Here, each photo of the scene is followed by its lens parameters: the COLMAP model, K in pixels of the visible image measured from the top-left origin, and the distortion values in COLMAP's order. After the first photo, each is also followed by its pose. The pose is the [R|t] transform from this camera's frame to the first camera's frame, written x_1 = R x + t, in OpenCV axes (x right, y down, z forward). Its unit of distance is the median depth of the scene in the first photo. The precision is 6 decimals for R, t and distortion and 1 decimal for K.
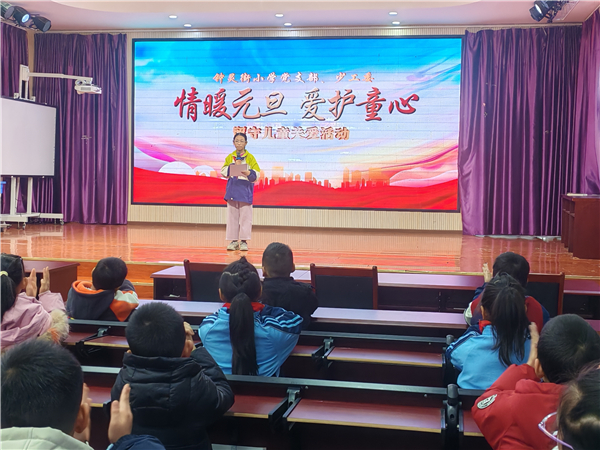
lens RADIAL K [[850.9, 0, 302.0], [0, 850.9, 225.0], [0, 0, 1]] dist [-0.024726, 0.000000]
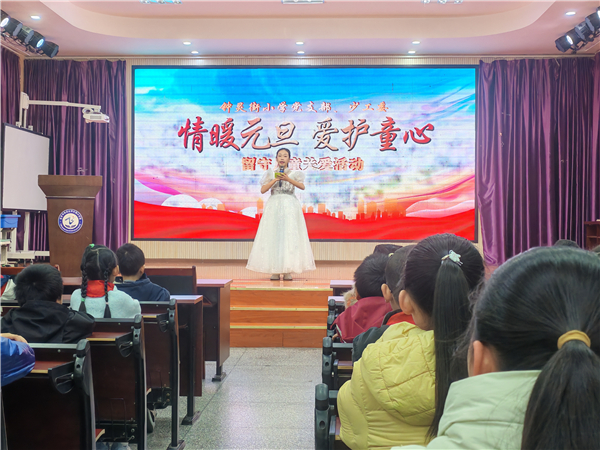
lens RADIAL K [[967.8, 0, 299.0], [0, 967.8, 225.9], [0, 0, 1]] dist [-0.007644, 0.000000]
pose [[0.992131, -0.011581, 0.124671, -0.157694], [0.018407, 0.998386, -0.053736, 0.021974], [-0.123847, 0.055608, 0.990742, -0.088618]]
